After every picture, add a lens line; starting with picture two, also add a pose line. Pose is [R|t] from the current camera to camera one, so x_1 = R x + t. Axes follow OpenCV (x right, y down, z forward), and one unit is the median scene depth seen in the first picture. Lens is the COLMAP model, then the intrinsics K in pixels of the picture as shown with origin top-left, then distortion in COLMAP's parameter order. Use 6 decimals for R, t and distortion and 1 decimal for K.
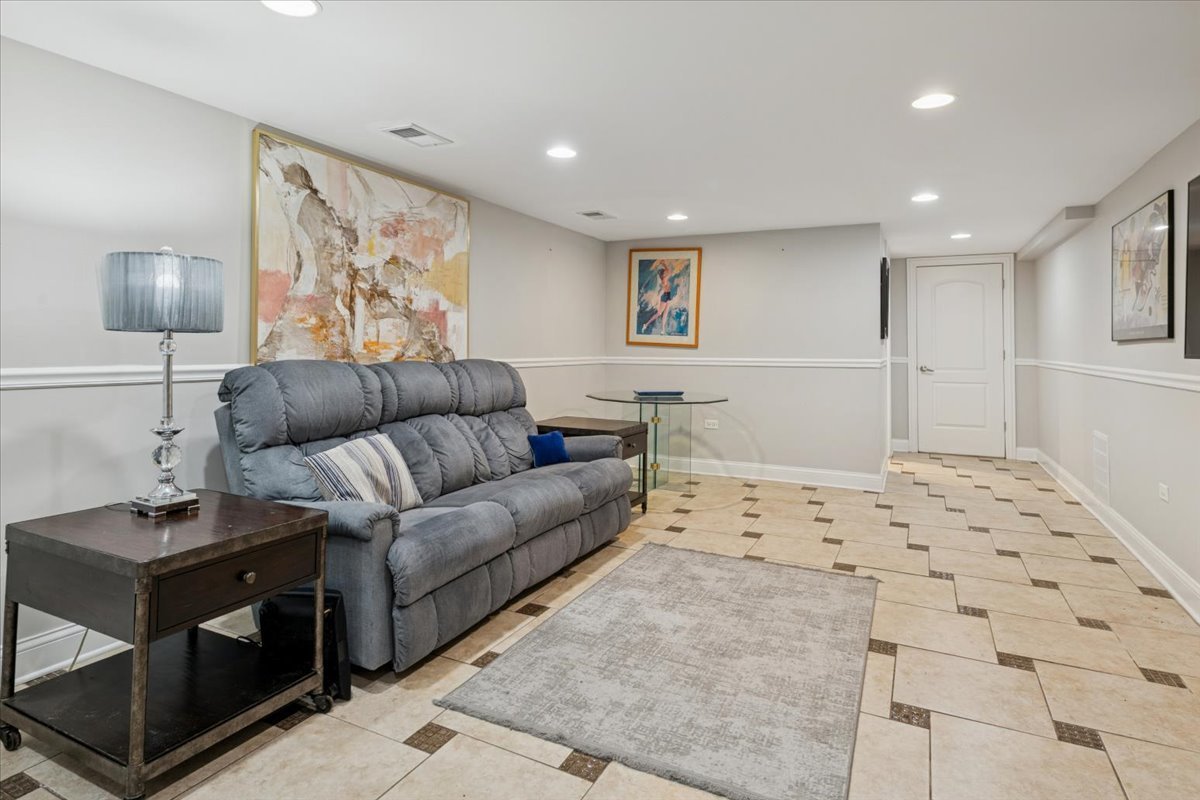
lens RADIAL K [[634.3, 0, 615.4], [0, 634.3, 340.4], [0, 0, 1]] dist [0.026195, 0.000142]
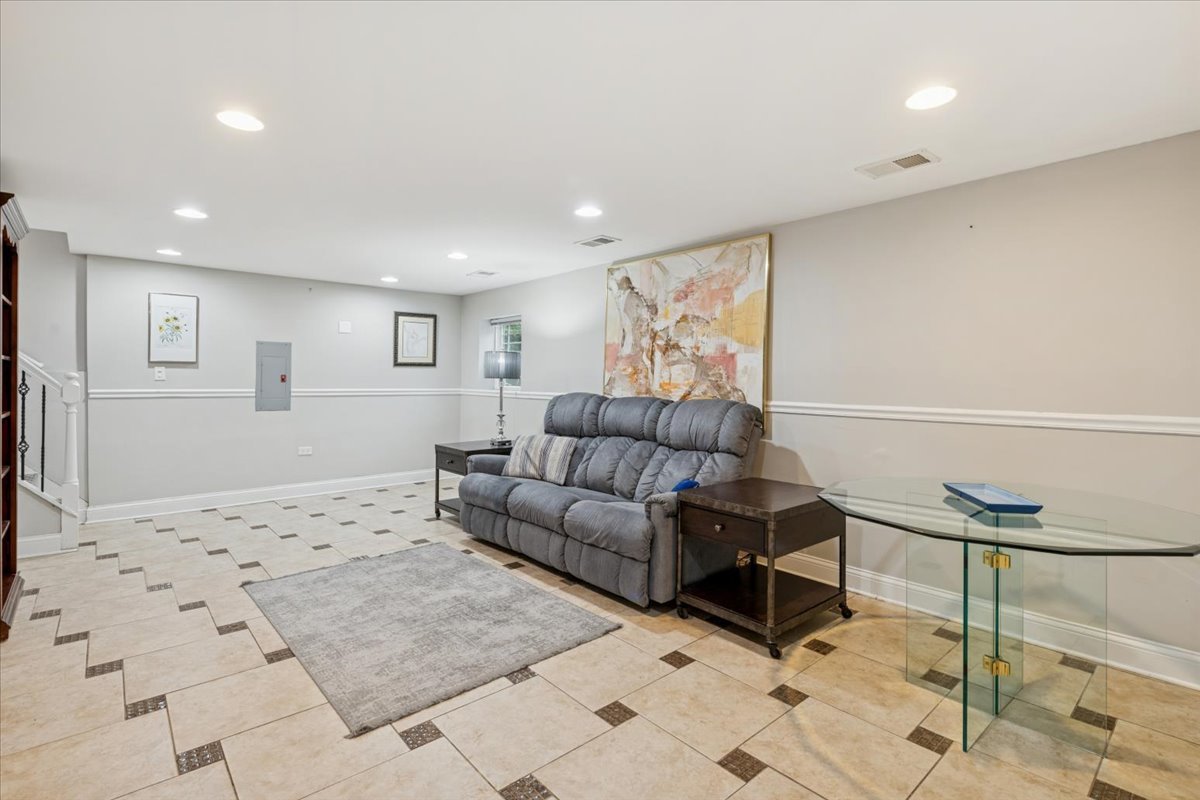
lens RADIAL K [[561.5, 0, 602.1], [0, 561.5, 389.1], [0, 0, 1]] dist [-0.002044, -0.000557]
pose [[-0.383433, -0.000638, -0.923569, 0.807724], [-0.005977, 0.999981, 0.001791, 0.014744], [0.923549, 0.006207, -0.383429, 1.388226]]
